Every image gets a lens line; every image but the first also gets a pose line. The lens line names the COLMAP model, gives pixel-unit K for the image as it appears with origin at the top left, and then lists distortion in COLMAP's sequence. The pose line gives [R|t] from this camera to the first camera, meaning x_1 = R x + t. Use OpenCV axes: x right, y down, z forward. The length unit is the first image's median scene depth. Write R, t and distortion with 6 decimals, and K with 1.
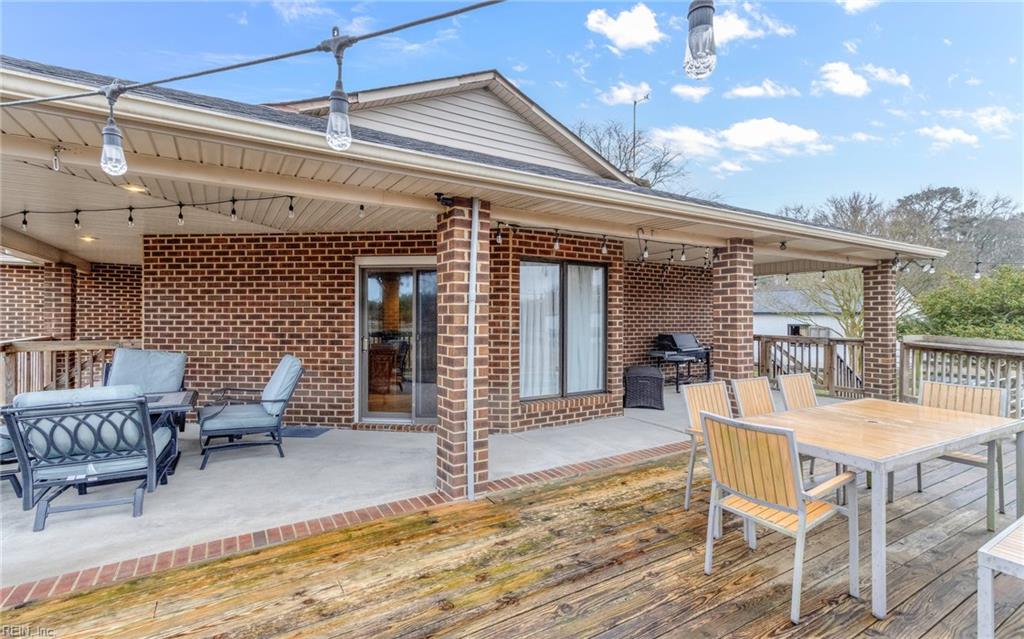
lens RADIAL K [[471.6, 0, 506.0], [0, 471.6, 319.5], [0, 0, 1]] dist [0.024549, -0.000130]
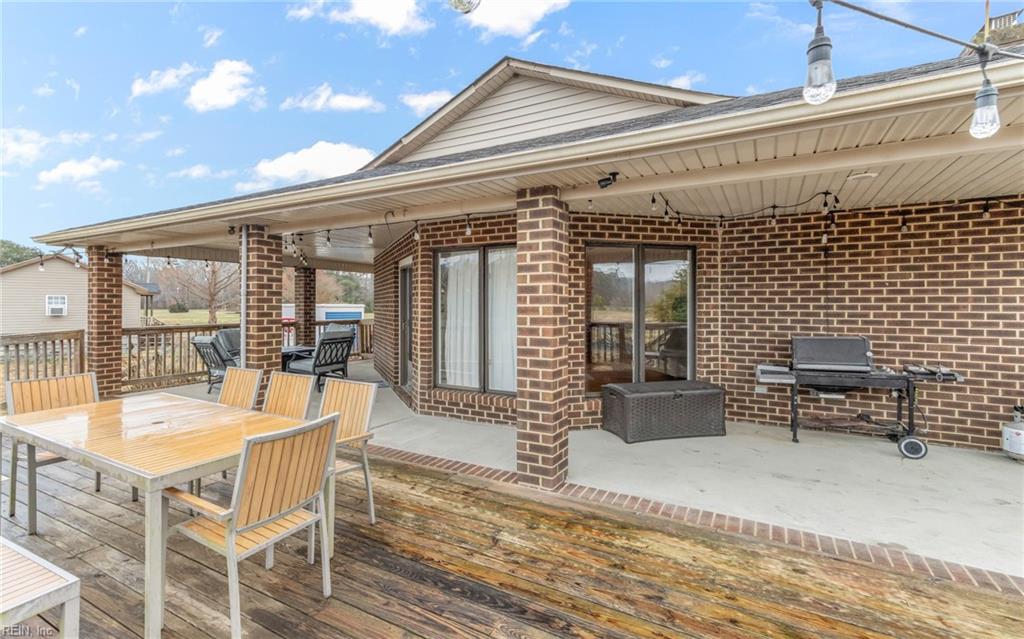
lens RADIAL K [[471.6, 0, 502.9], [0, 471.6, 311.7], [0, 0, 1]] dist [0.024549, -0.000130]
pose [[0.490680, 0.009184, -0.871291, 0.950714], [-0.006686, 0.999955, 0.006775, -0.001246], [0.871314, 0.002501, 0.490719, 0.577333]]
